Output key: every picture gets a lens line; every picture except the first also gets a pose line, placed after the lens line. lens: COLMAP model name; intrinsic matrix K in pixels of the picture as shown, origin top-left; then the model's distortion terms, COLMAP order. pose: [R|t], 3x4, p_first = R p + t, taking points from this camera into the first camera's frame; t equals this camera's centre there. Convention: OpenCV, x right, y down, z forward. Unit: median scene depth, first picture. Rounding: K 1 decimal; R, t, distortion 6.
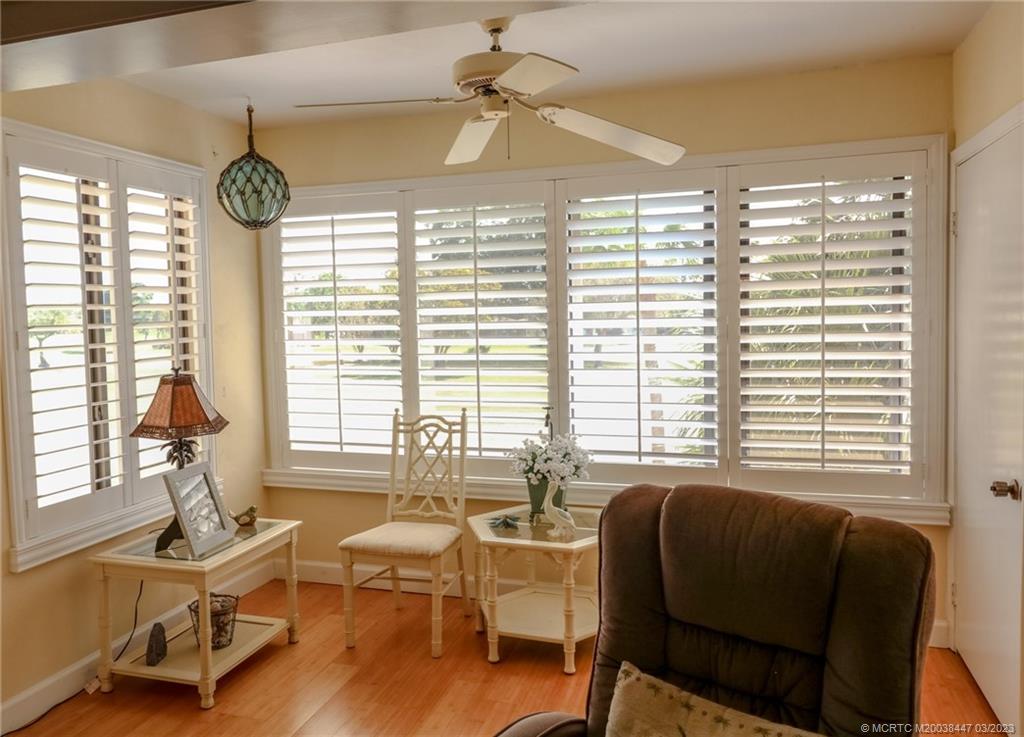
lens RADIAL K [[752.2, 0, 512.0], [0, 752.2, 368.5], [0, 0, 1]] dist [0.000485, 0.000568]
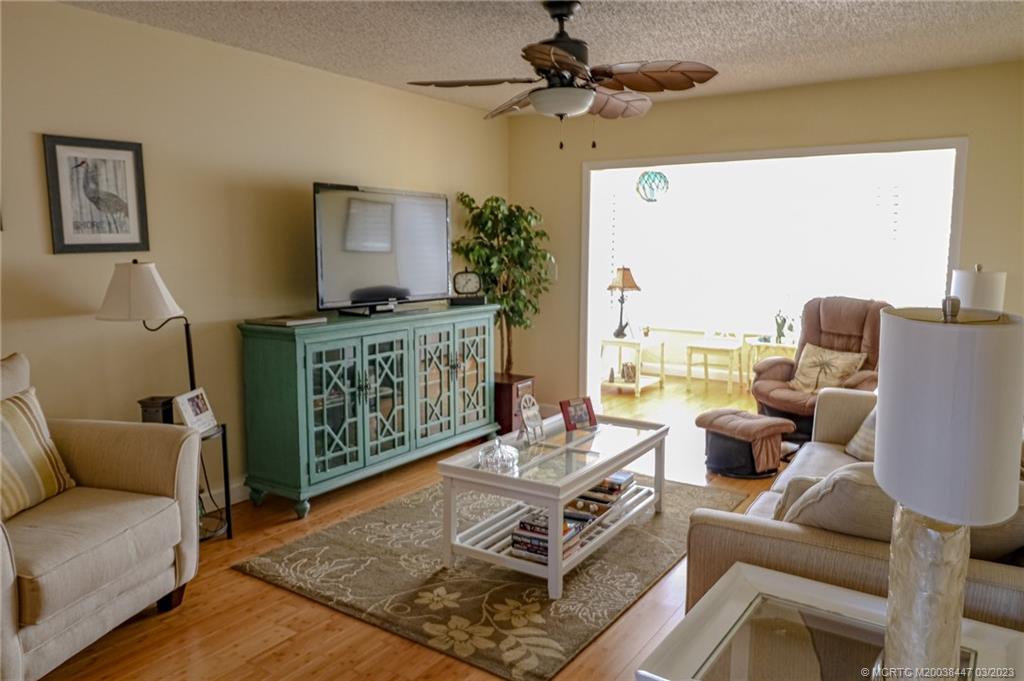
lens RADIAL K [[772.7, 0, 507.4], [0, 772.7, 338.1], [0, 0, 1]] dist [0.010792, 0.003171]
pose [[0.954023, 0.058581, -0.293953, -0.064873], [-0.043339, 0.997369, 0.058108, 0.108795], [0.296583, -0.042697, 0.954052, -1.466975]]
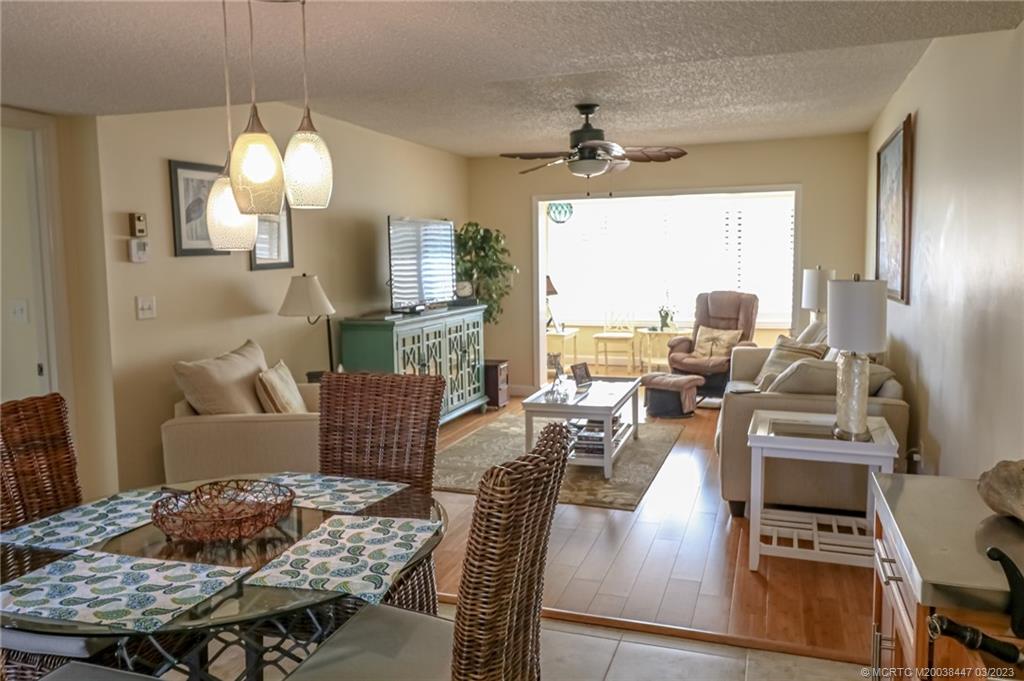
lens RADIAL K [[829.0, 0, 509.9], [0, 829.0, 342.5], [0, 0, 1]] dist [0.035352, -0.001692]
pose [[0.999183, 0.008661, -0.039477, -0.450221], [-0.007450, 0.999500, 0.030740, 0.173864], [0.039723, -0.030421, 0.998748, -2.290719]]
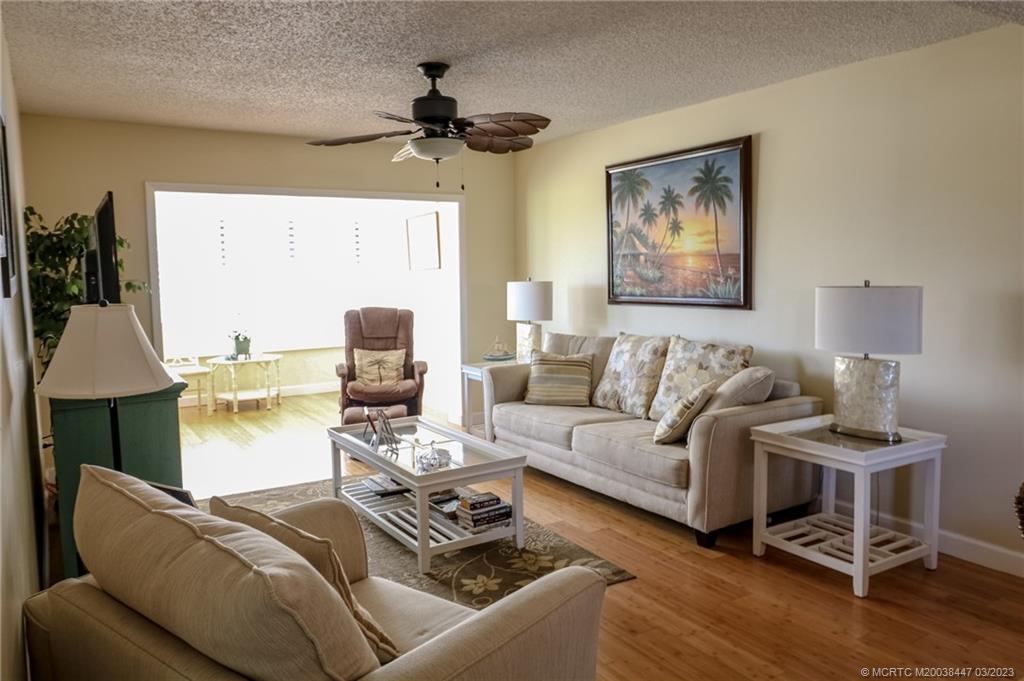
lens RADIAL K [[755.9, 0, 528.9], [0, 755.9, 334.3], [0, 0, 1]] dist [0.019854, -0.004781]
pose [[0.641123, -0.061136, 0.764999, -1.289386], [0.057597, 0.997844, 0.031474, 0.116831], [-0.765273, 0.023883, 0.643262, -1.306480]]
